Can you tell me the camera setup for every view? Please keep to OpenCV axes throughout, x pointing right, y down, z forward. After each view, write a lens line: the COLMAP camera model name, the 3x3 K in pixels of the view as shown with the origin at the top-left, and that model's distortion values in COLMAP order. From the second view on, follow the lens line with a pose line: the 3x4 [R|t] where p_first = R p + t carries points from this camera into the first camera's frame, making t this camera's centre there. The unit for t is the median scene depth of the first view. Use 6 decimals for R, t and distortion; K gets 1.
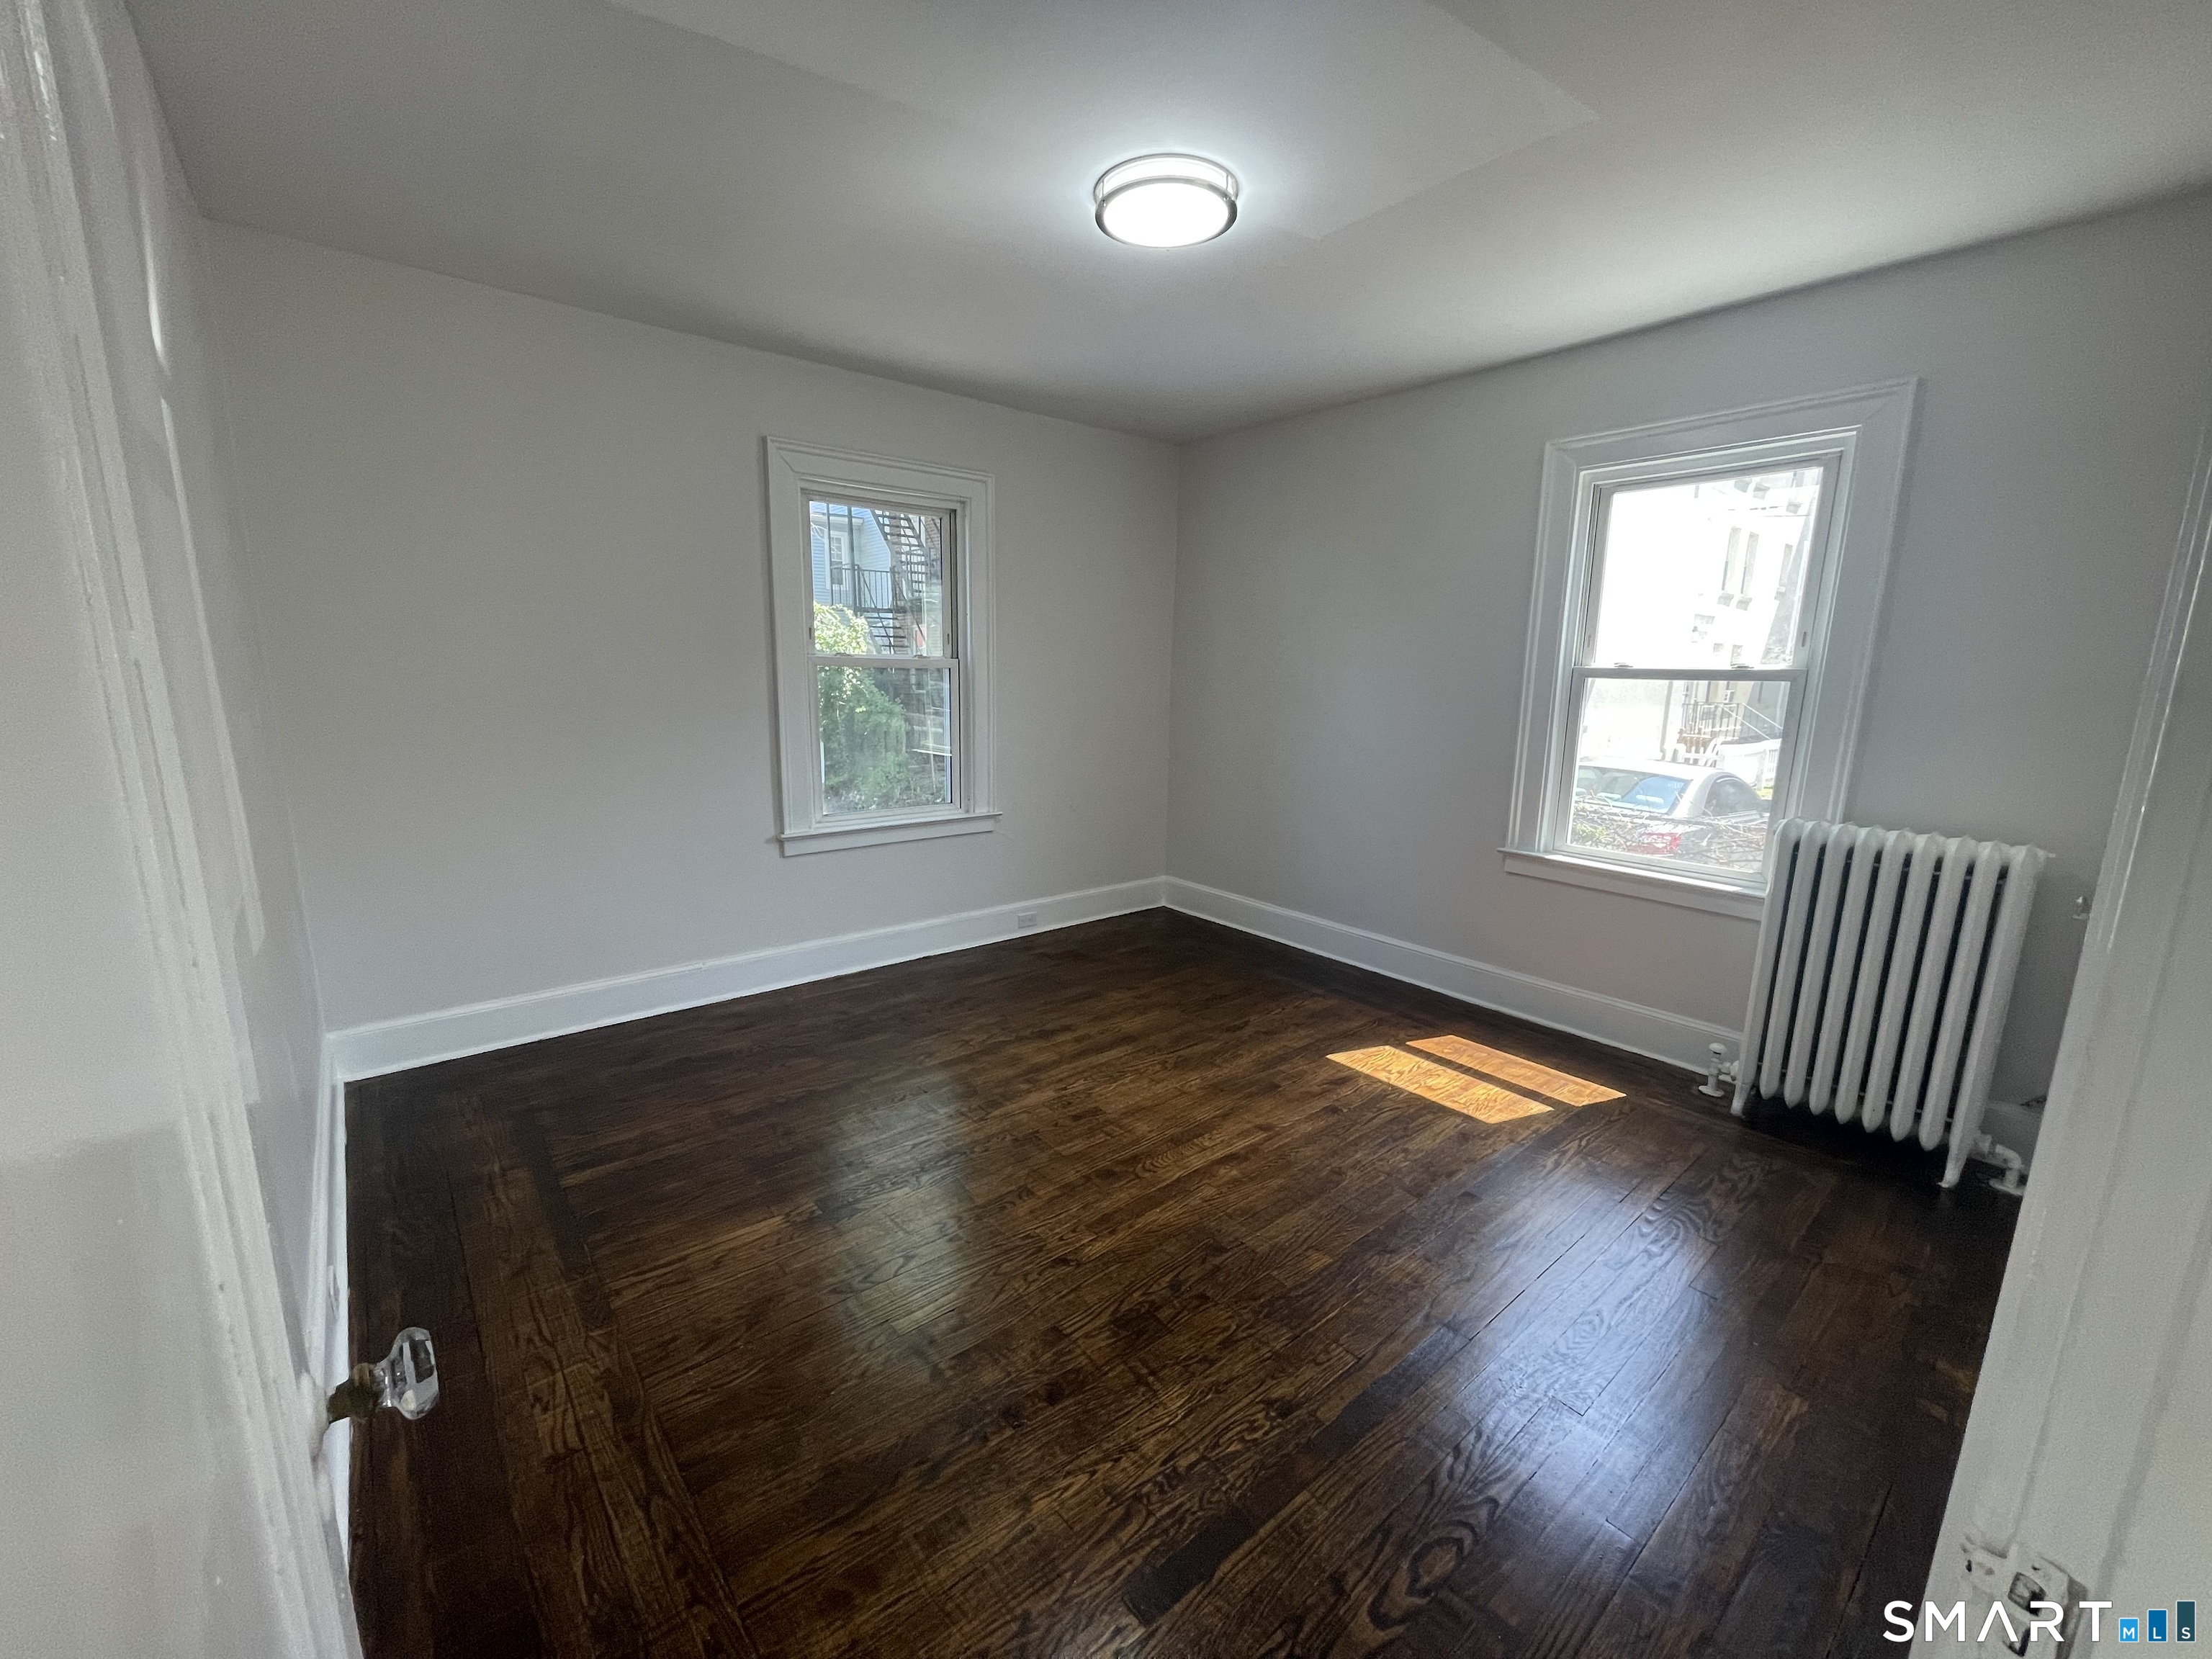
lens RADIAL K [[887.7, 0, 1109.9], [0, 887.7, 826.3], [0, 0, 1]] dist [-0.001450, 0.000083]
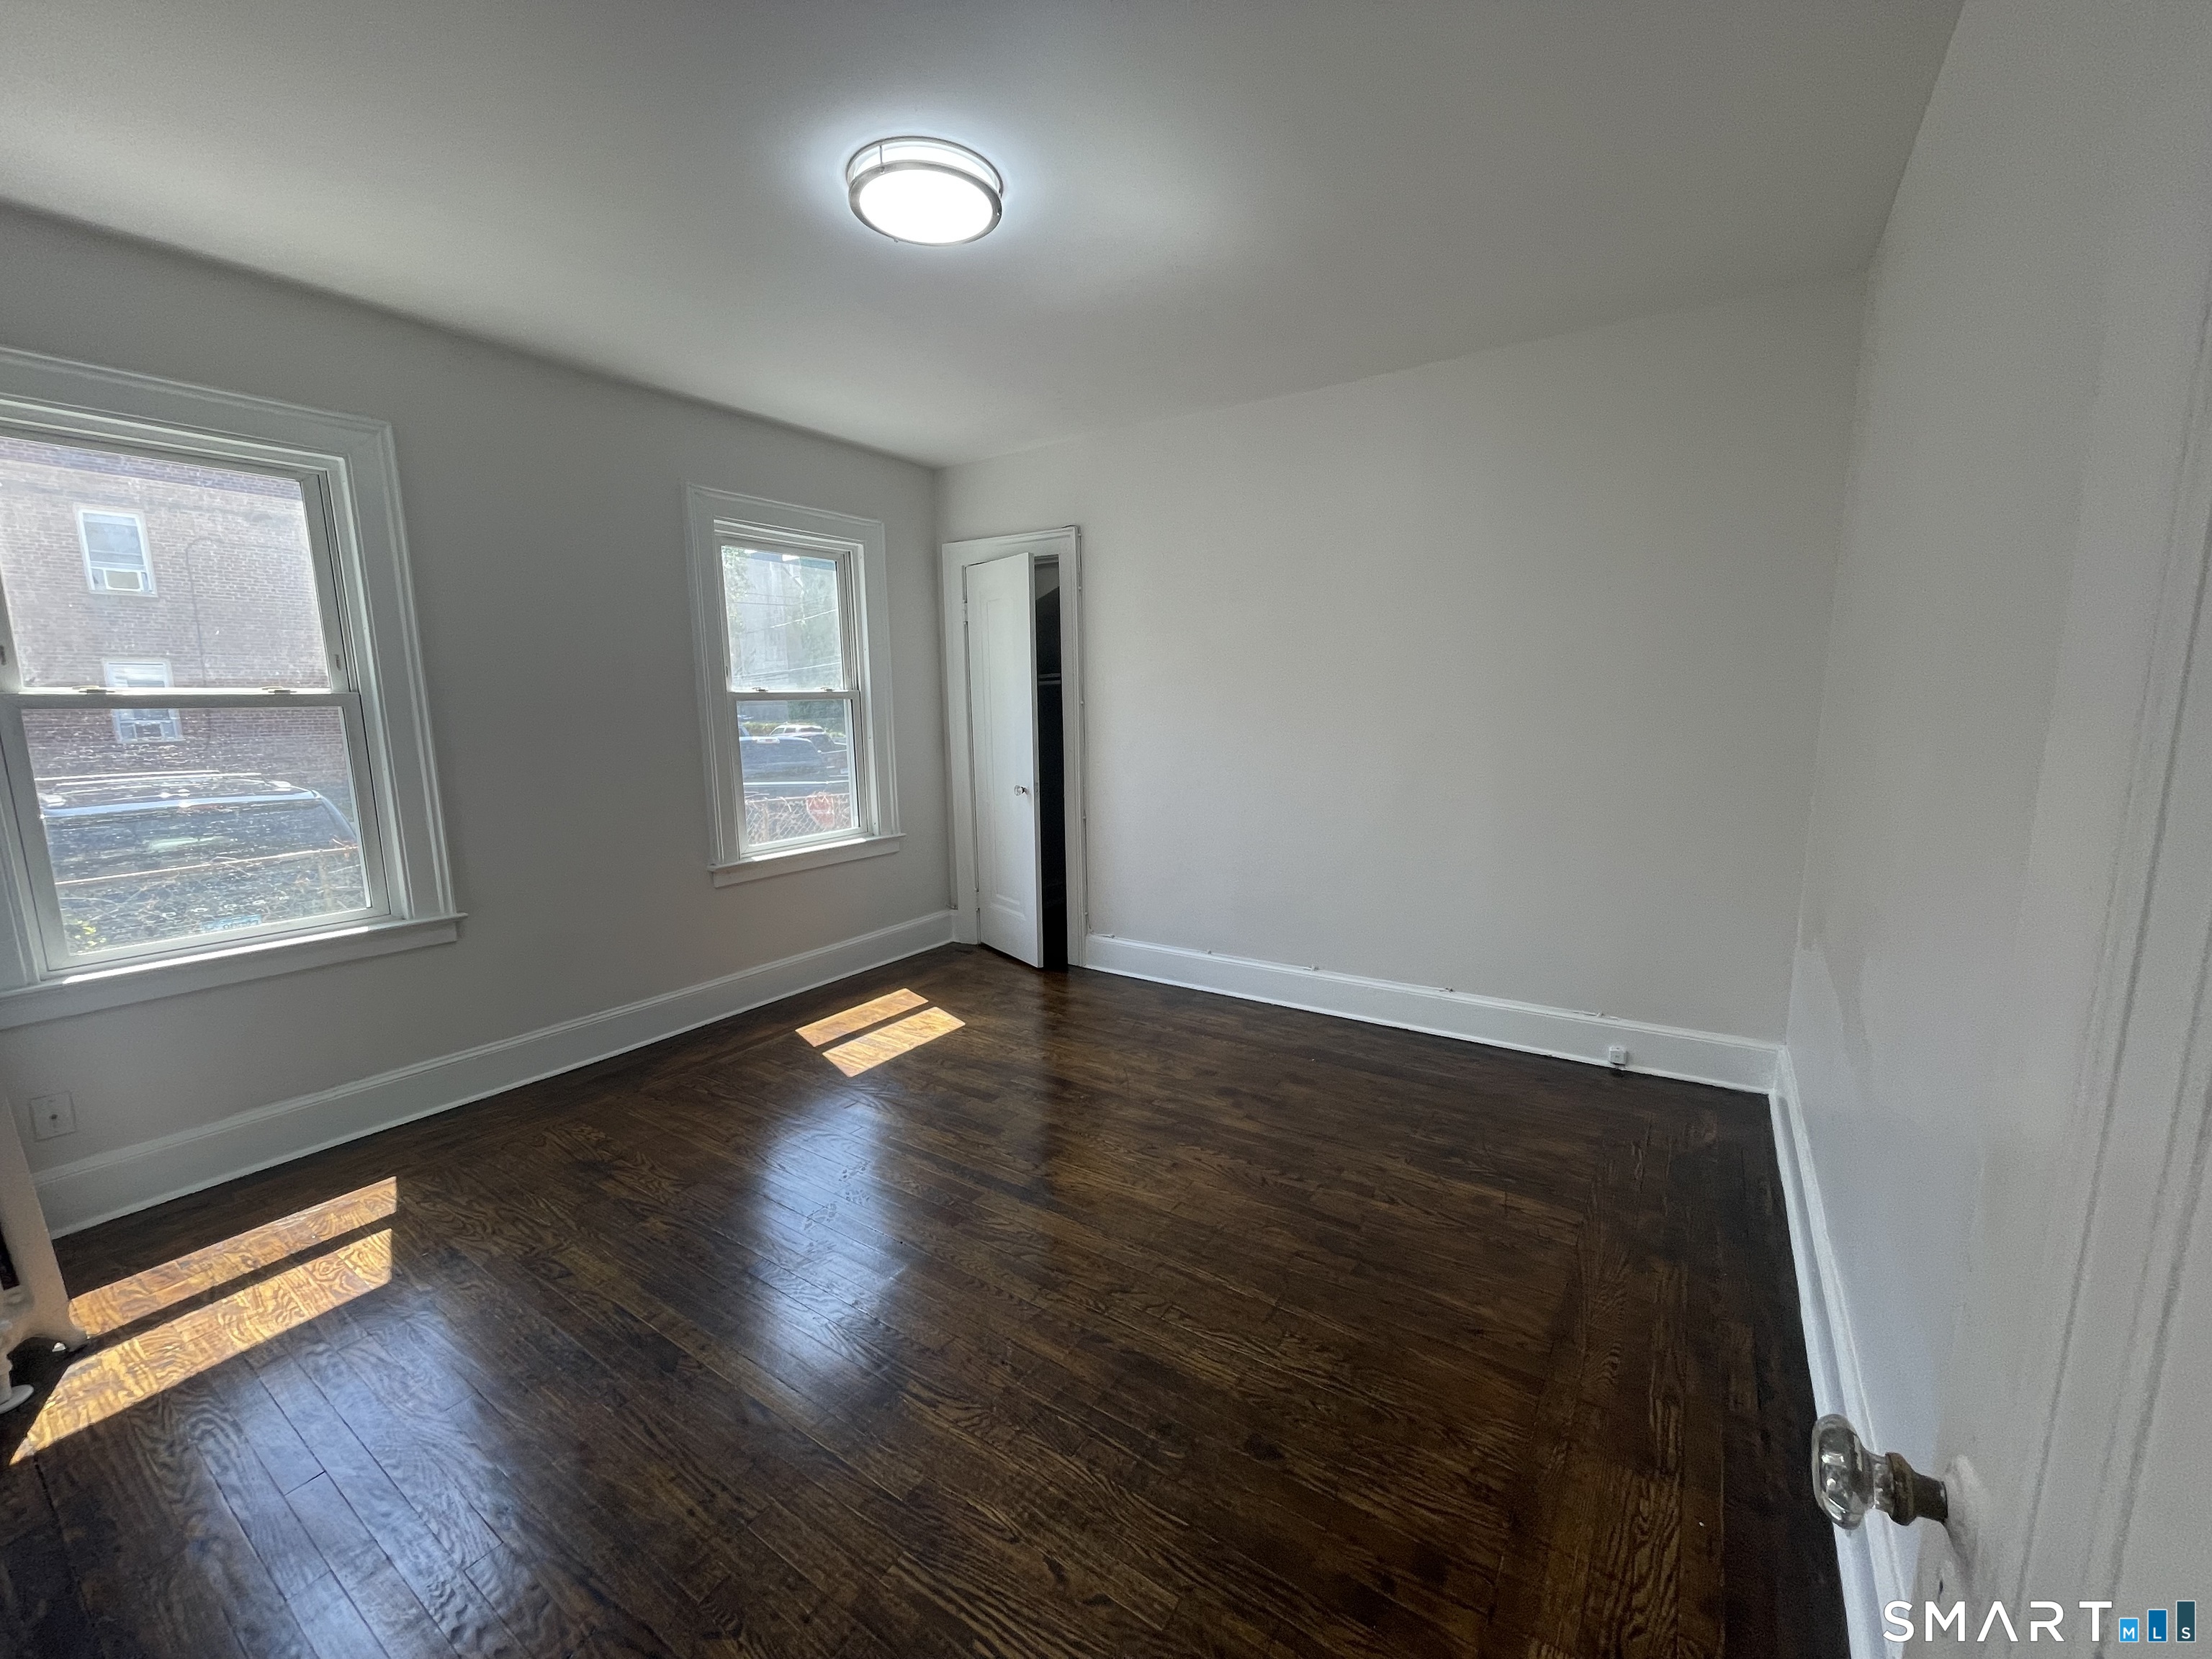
lens RADIAL K [[887.7, 0, 1115.4], [0, 887.7, 842.0], [0, 0, 1]] dist [-0.001450, 0.000083]
pose [[-0.288379, -0.180043, 0.940437, -0.757160], [0.178475, 0.954844, 0.237529, -0.187568], [-0.940736, 0.236343, -0.243224, 0.897996]]
